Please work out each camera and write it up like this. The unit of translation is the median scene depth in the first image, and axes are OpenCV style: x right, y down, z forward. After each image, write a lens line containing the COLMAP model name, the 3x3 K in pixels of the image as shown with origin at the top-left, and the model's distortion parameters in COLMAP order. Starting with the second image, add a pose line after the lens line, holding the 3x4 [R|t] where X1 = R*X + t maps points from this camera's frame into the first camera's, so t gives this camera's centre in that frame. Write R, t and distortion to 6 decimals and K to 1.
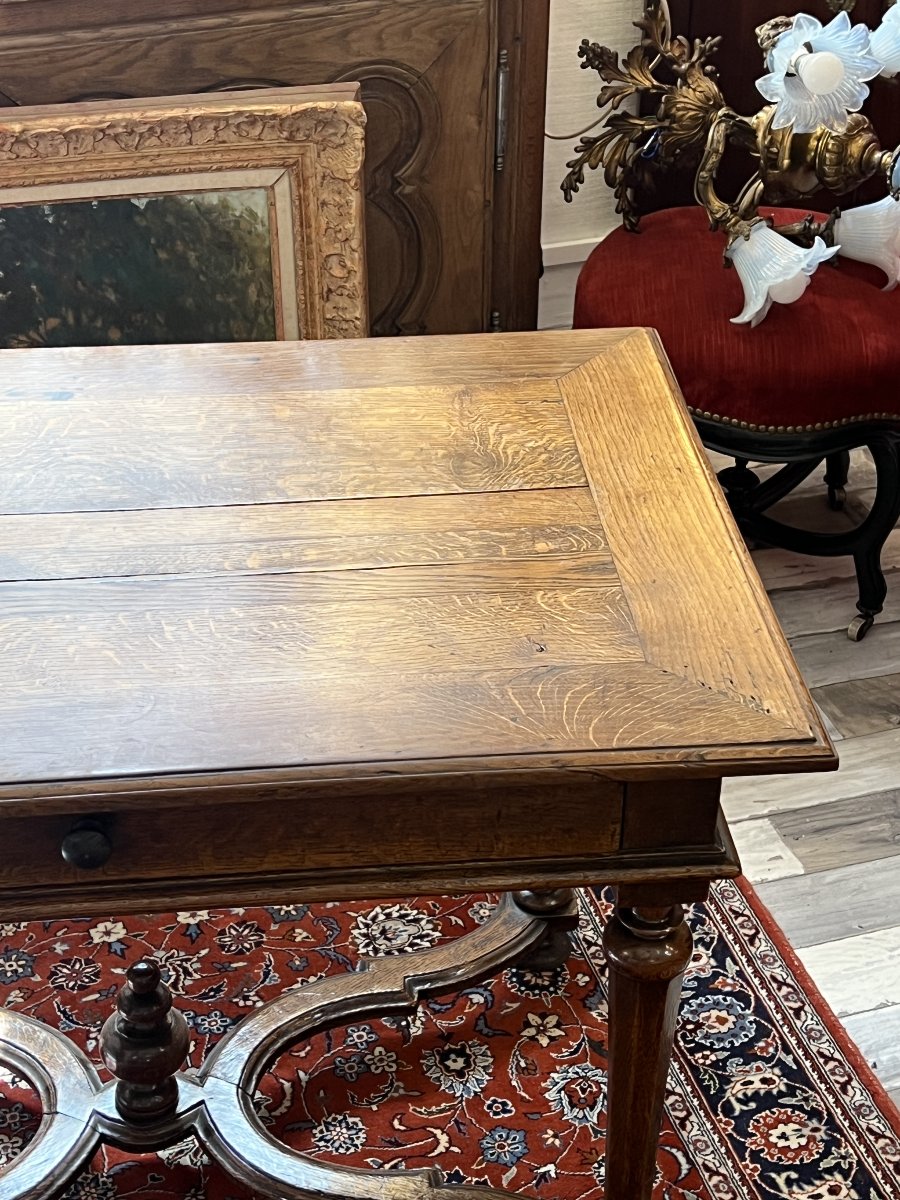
lens RADIAL K [[2087.3, 0, 433.8], [0, 2087.3, 590.9], [0, 0, 1]] dist [0.115684, 0.000000]
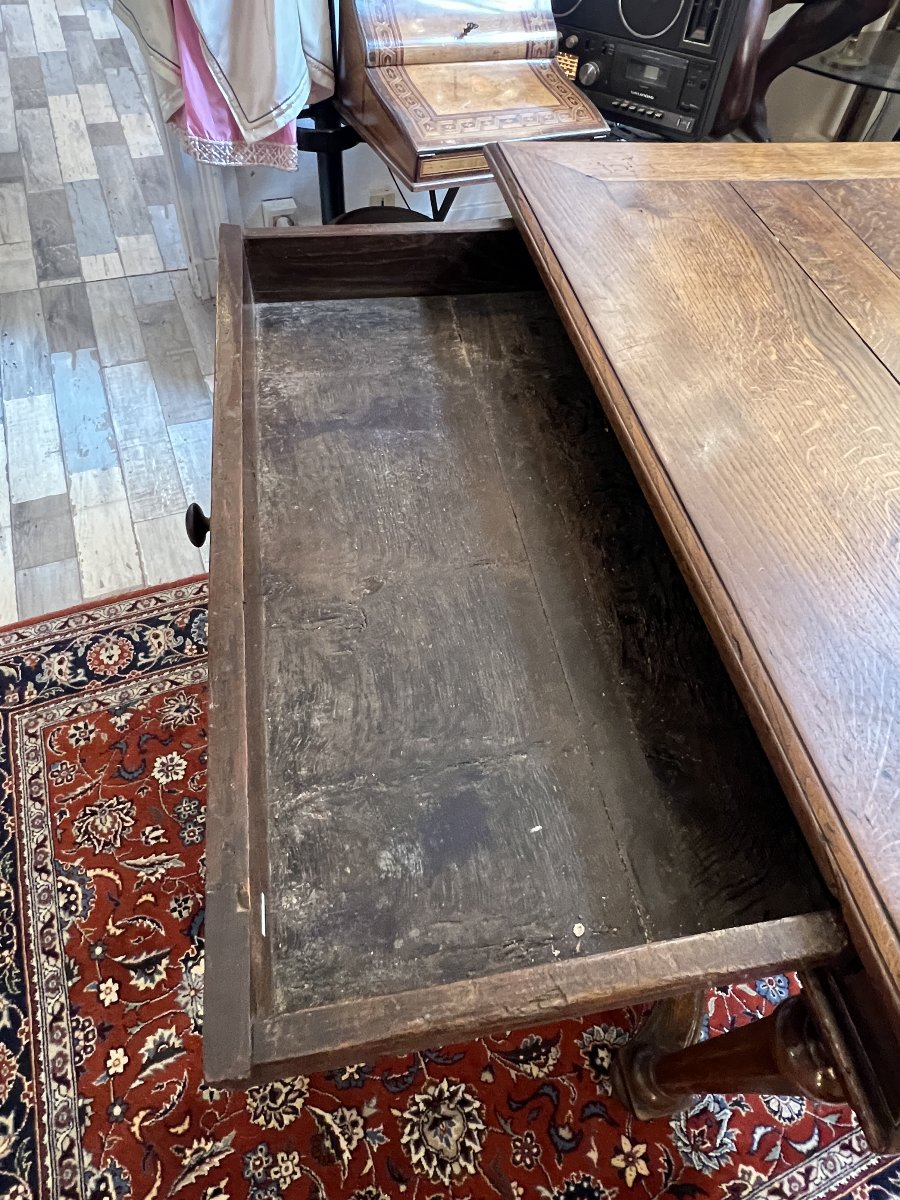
lens RADIAL K [[727.5, 0, 437.6], [0, 727.5, 585.1], [0, 0, 1]] dist [-0.005357, 0.002792]
pose [[0.076642, 0.794736, -0.602097, 0.091024], [-0.607071, 0.516233, 0.604126, -0.025916], [0.790943, 0.319214, 0.522026, 0.470153]]
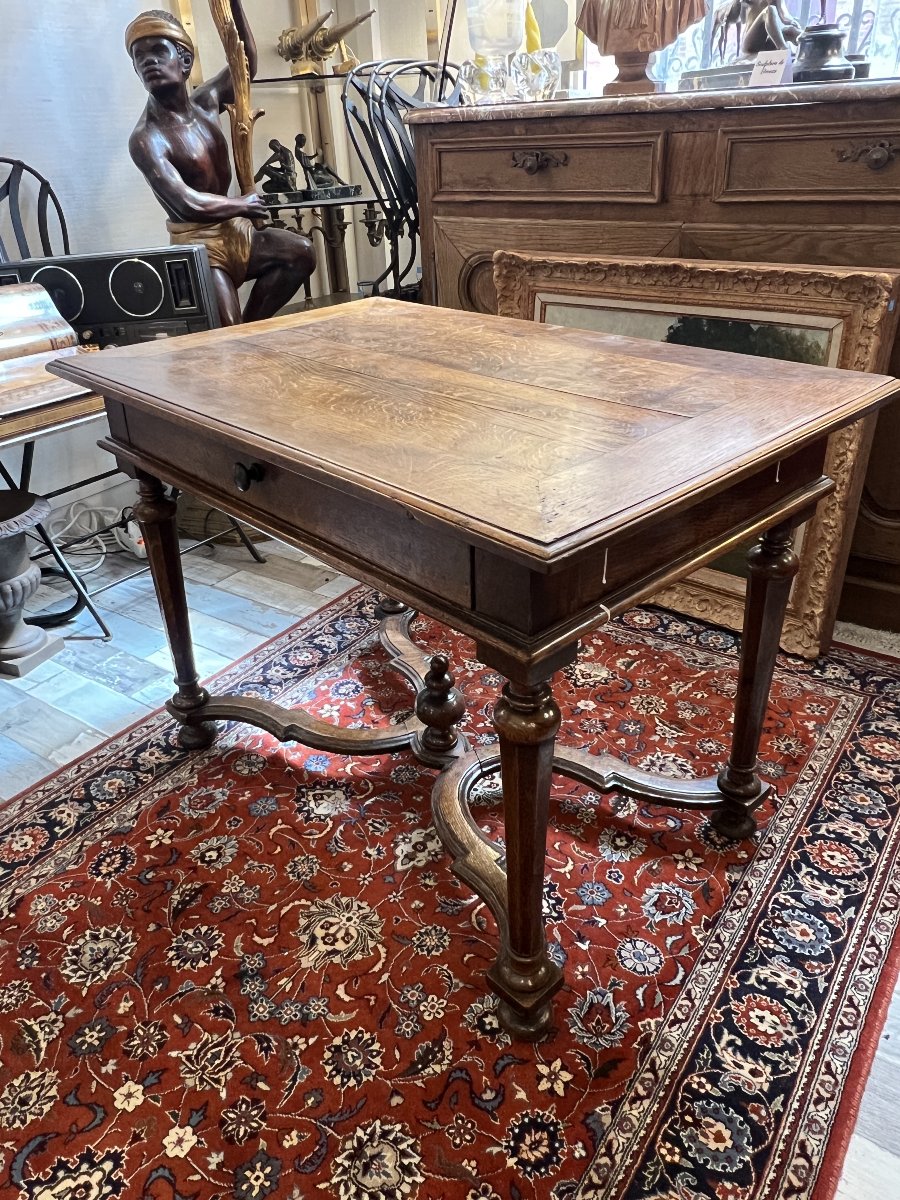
lens RADIAL K [[888.2, 0, 446.8], [0, 888.2, 578.1], [0, 0, 1]] dist [-0.002425, 0.004146]
pose [[0.603803, 0.333553, -0.723992, 0.336084], [-0.400675, 0.912167, 0.086088, 0.044925], [0.689116, 0.238105, 0.684416, 0.423773]]
